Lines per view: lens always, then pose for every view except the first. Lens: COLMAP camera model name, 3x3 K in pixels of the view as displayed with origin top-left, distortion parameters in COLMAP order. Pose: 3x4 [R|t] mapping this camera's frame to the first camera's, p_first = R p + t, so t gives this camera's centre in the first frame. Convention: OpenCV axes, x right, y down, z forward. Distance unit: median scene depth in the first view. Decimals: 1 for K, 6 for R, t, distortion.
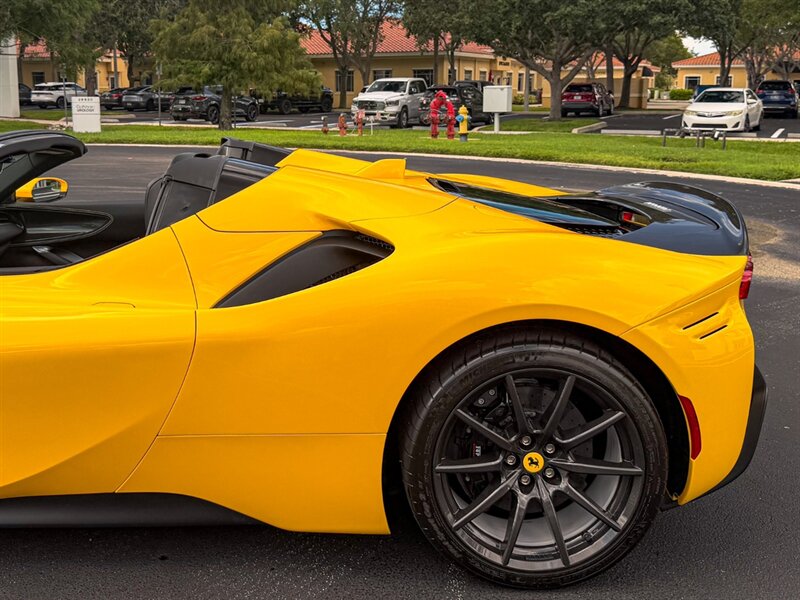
lens RADIAL K [[875.3, 0, 374.5], [0, 875.3, 246.9], [0, 0, 1]] dist [0.044214, 0.000000]
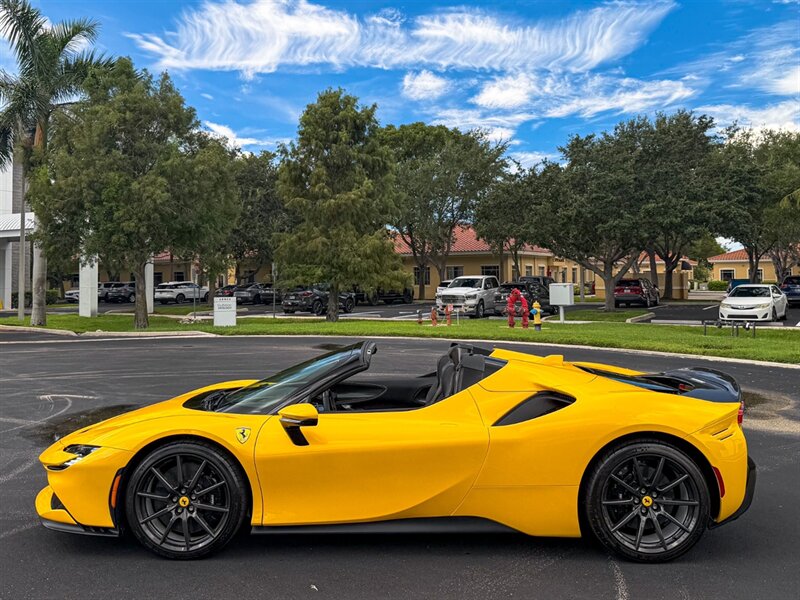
lens RADIAL K [[837.6, 0, 413.3], [0, 837.6, 252.7], [0, 0, 1]] dist [0.077077, 0.000000]
pose [[0.999794, -0.010390, -0.017429, -0.045141], [0.006620, 0.978976, -0.203867, 0.009161], [0.019181, 0.203709, 0.978843, -0.150759]]
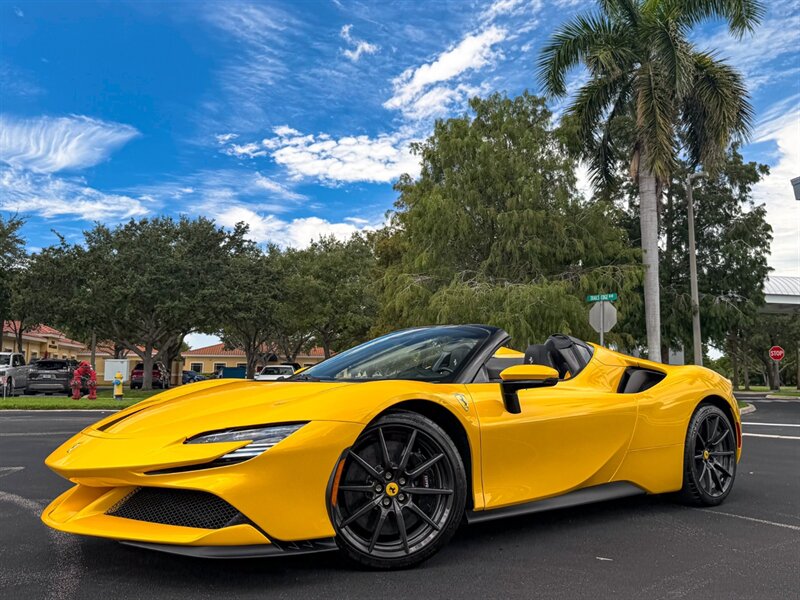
lens RADIAL K [[729.7, 0, 420.5], [0, 729.7, 294.2], [0, 0, 1]] dist [0.017574, 0.000000]
pose [[0.743415, 0.086453, 0.663220, -0.242164], [0.111256, 0.961811, -0.250083, 0.030319], [-0.659512, 0.259703, 0.705406, -0.009027]]
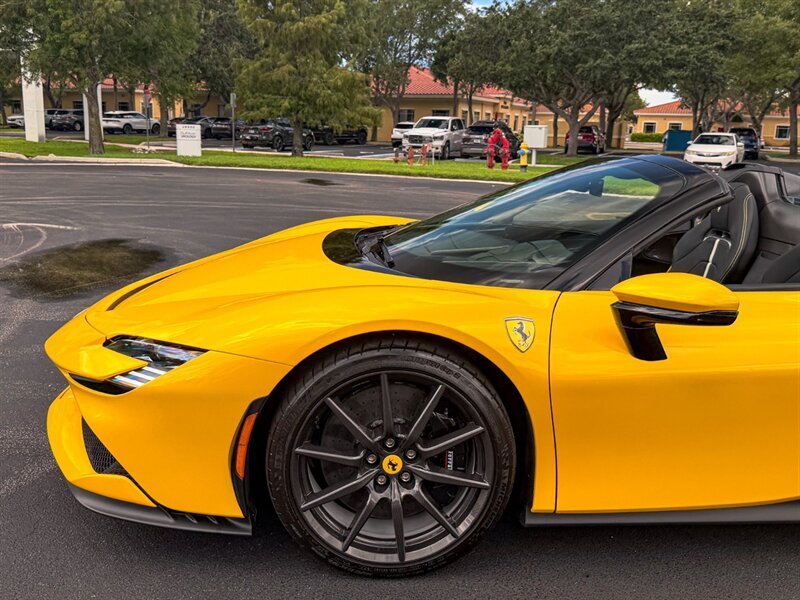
lens RADIAL K [[733.8, 0, 398.0], [0, 733.8, 288.3], [0, 0, 1]] dist [0.031127, 0.000000]
pose [[0.996746, 0.011784, 0.079742, -0.131941], [-0.014826, 0.999180, 0.037665, 0.000987], [-0.079233, -0.038724, 0.996104, 0.022074]]
